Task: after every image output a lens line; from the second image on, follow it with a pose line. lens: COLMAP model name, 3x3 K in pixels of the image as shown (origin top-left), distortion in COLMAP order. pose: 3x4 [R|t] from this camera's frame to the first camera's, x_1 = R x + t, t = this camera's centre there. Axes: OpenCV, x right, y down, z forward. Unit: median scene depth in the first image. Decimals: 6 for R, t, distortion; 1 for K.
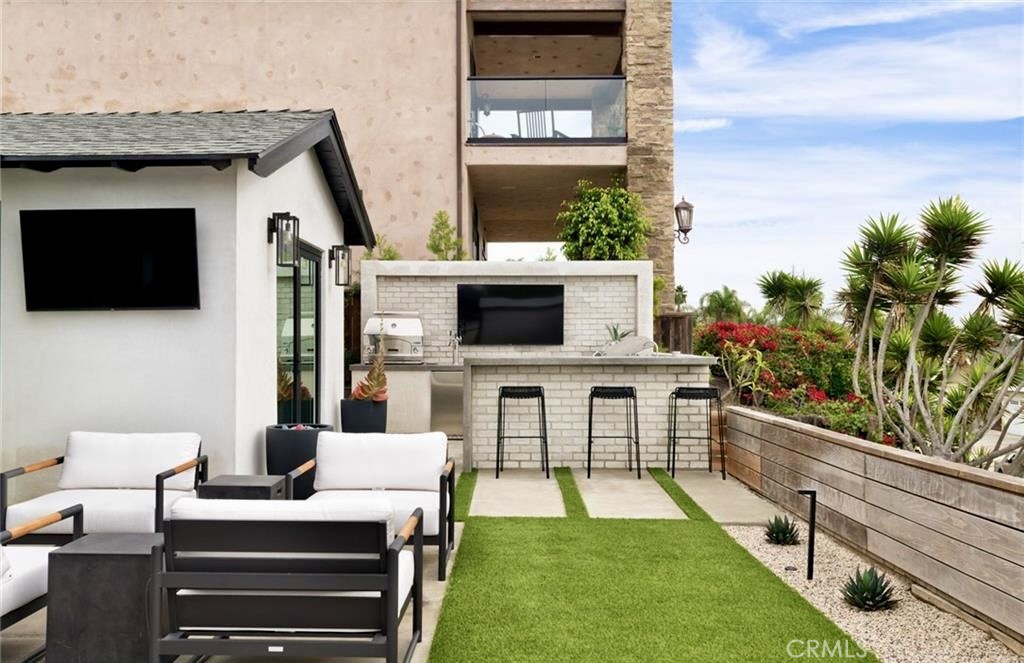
lens RADIAL K [[967.8, 0, 454.2], [0, 967.8, 348.1], [0, 0, 1]] dist [0.041115, -0.011326]
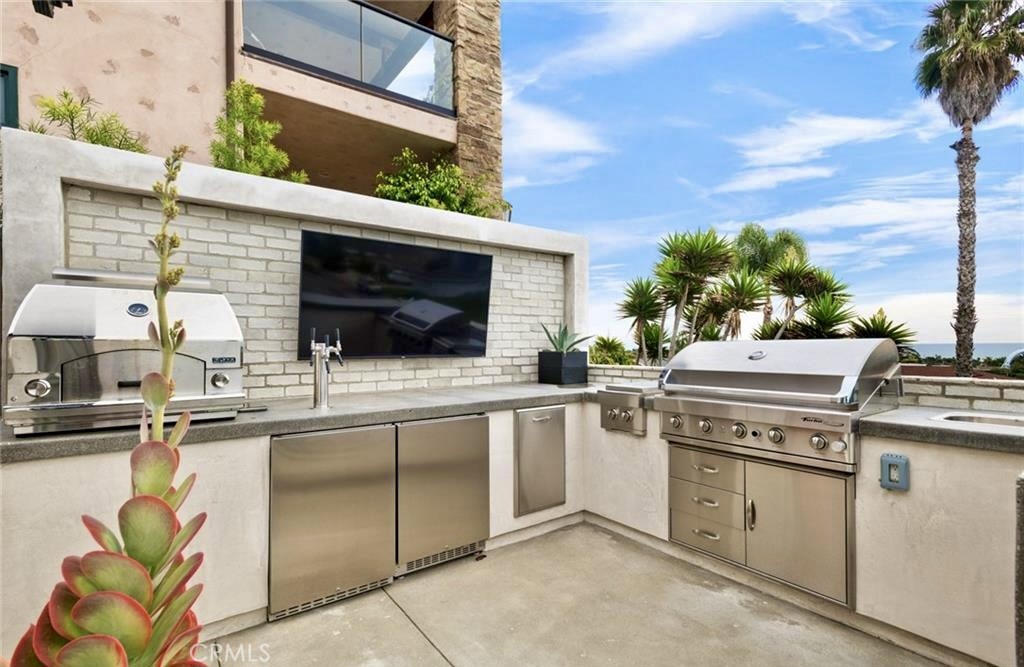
lens RADIAL K [[482.7, 0, 508.4], [0, 482.7, 343.4], [0, 0, 1]] dist [0.001237, 0.000318]
pose [[0.772359, -0.001367, 0.635185, -0.062716], [0.013514, 0.999807, -0.014280, -0.006404], [-0.635043, 0.019614, 0.772228, 0.711603]]
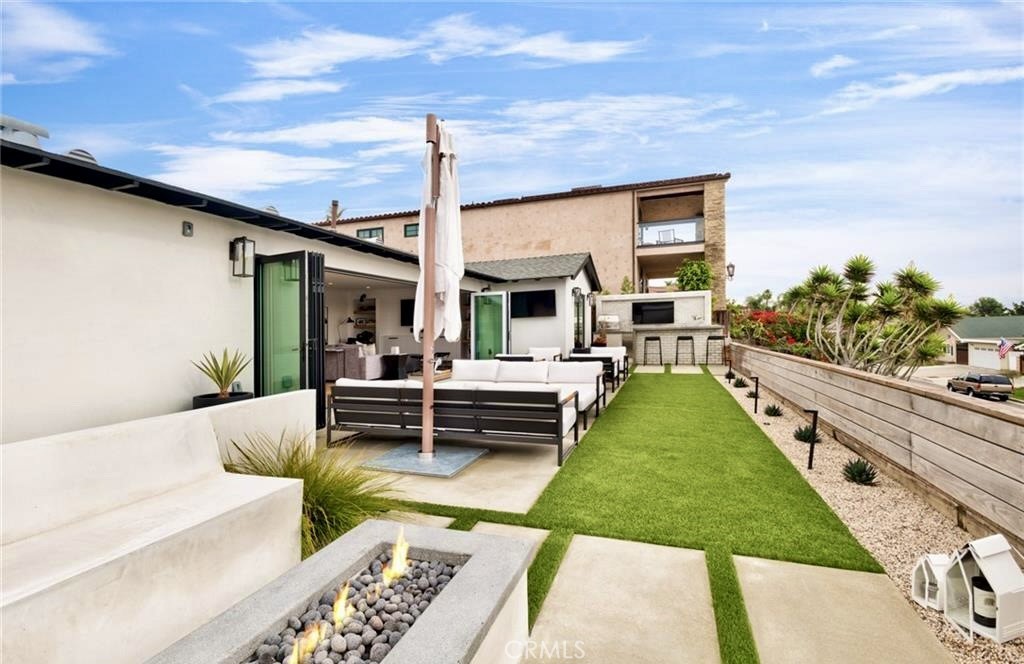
lens RADIAL K [[479.8, 0, 458.2], [0, 479.8, 357.1], [0, 0, 1]] dist [0.016915, -0.000077]
pose [[0.937175, -0.003657, -0.348841, 0.015087], [0.023789, 0.998287, 0.053445, 0.004647], [0.348048, -0.058386, 0.935657, -0.455455]]
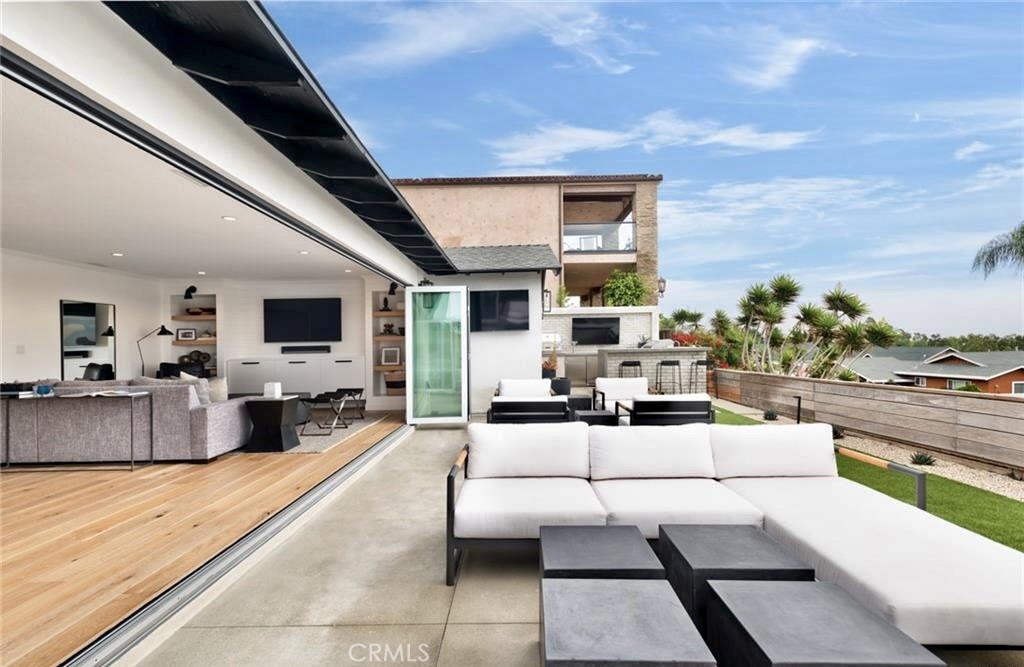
lens RADIAL K [[483.6, 0, 475.6], [0, 483.6, 373.1], [0, 0, 1]] dist [0.011523, 0.000134]
pose [[0.999856, -0.015757, -0.006291, -0.202934], [0.016048, 0.998654, 0.049313, 0.002779], [0.005505, -0.049407, 0.998764, -0.123226]]
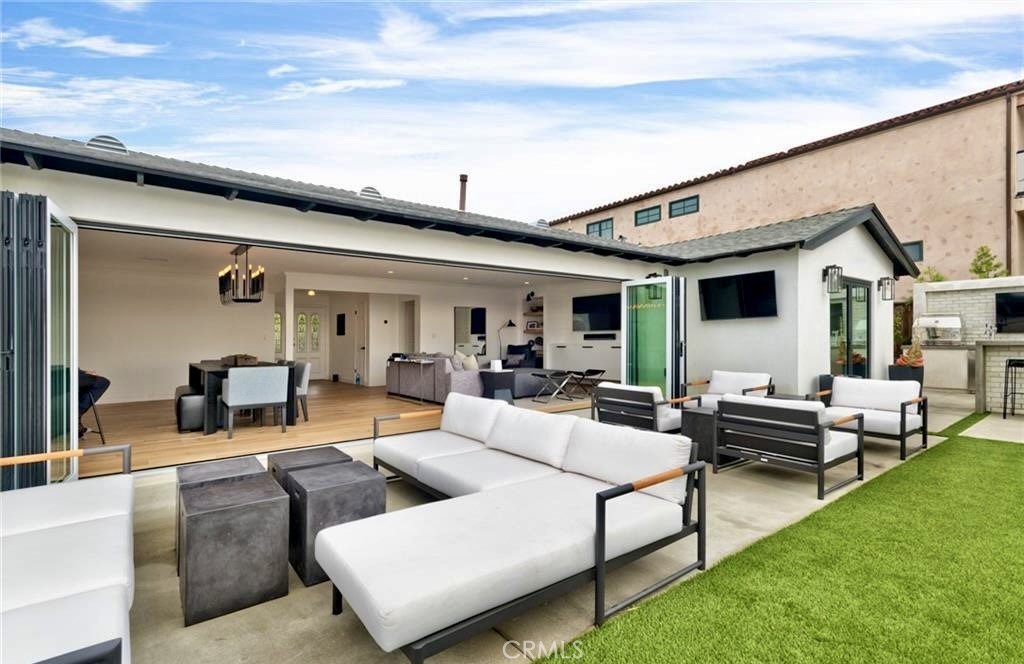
lens RADIAL K [[458.3, 0, 509.7], [0, 458.3, 351.4], [0, 0, 1]] dist [0.000130, -0.000466]
pose [[0.633122, 0.016517, -0.773876, 0.075860], [0.004820, 0.999669, 0.025279, 0.003579], [0.774037, -0.019735, 0.632833, -0.048849]]
